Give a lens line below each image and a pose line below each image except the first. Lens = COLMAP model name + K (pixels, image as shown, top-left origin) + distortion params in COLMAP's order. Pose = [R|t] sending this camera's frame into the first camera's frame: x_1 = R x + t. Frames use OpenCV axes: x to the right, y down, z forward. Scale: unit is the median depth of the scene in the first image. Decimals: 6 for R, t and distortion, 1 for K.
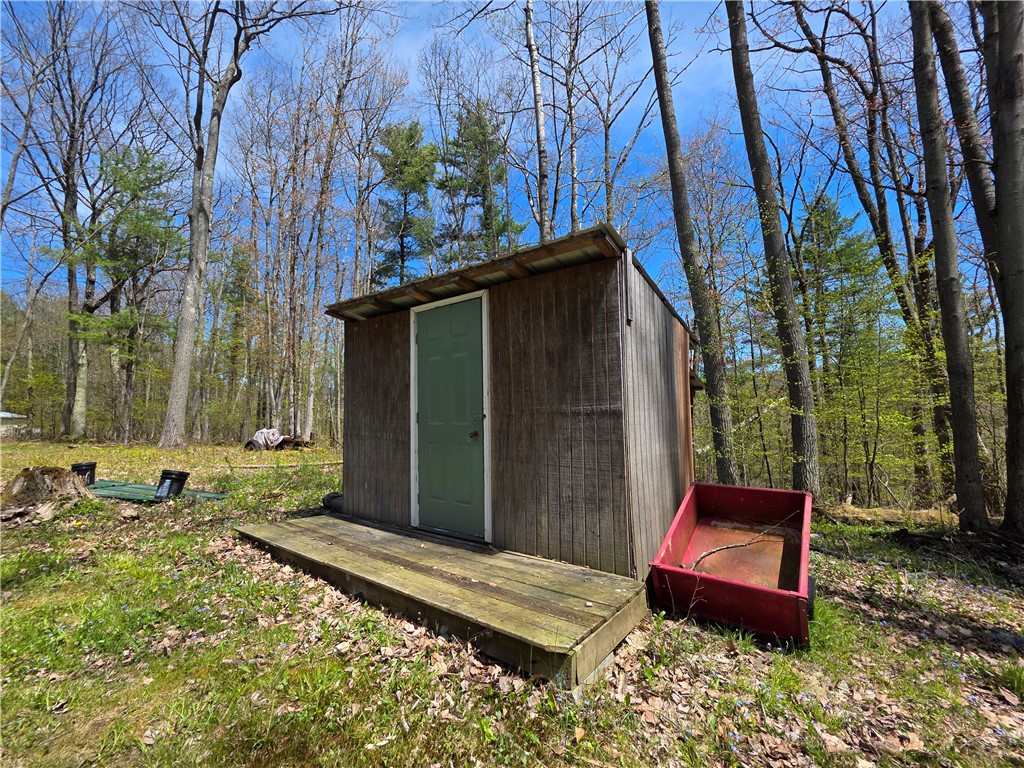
lens RADIAL K [[408.4, 0, 513.3], [0, 408.4, 384.4], [0, 0, 1]] dist [0.002198, -0.000785]
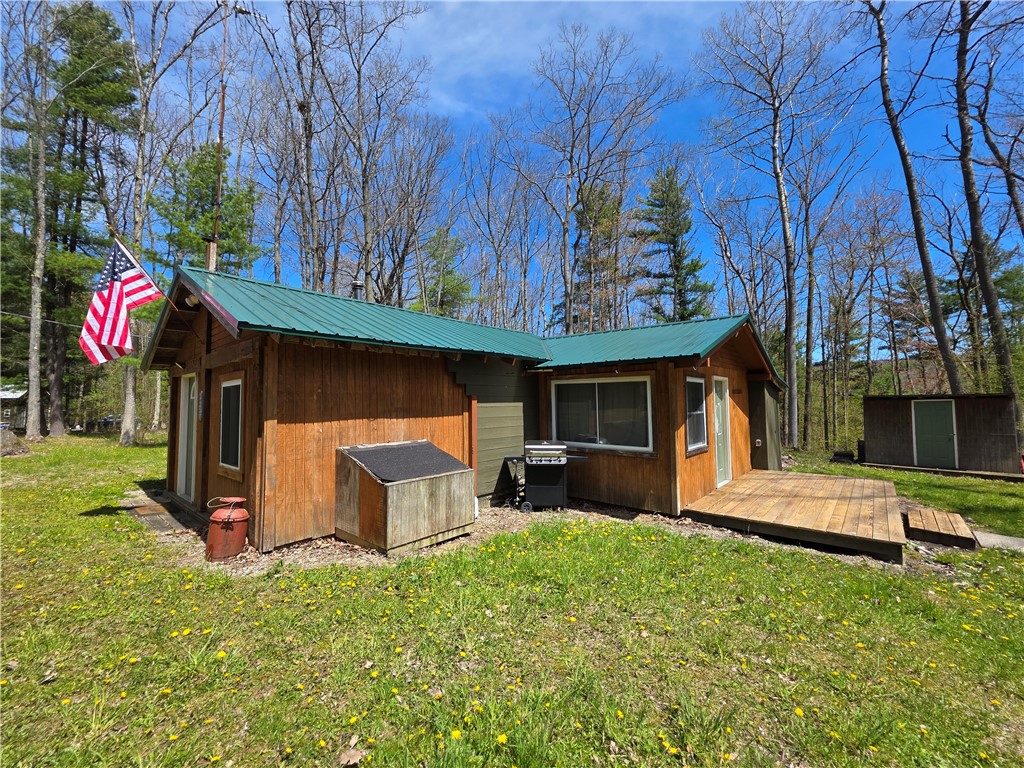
lens RADIAL K [[408.4, 0, 511.5], [0, 408.4, 382.2], [0, 0, 1]] dist [0.002198, -0.000785]
pose [[0.988233, -0.003078, -0.152927, -3.138284], [0.006584, 0.999727, 0.022423, -0.457495], [0.152816, -0.023166, 0.987983, -2.932522]]
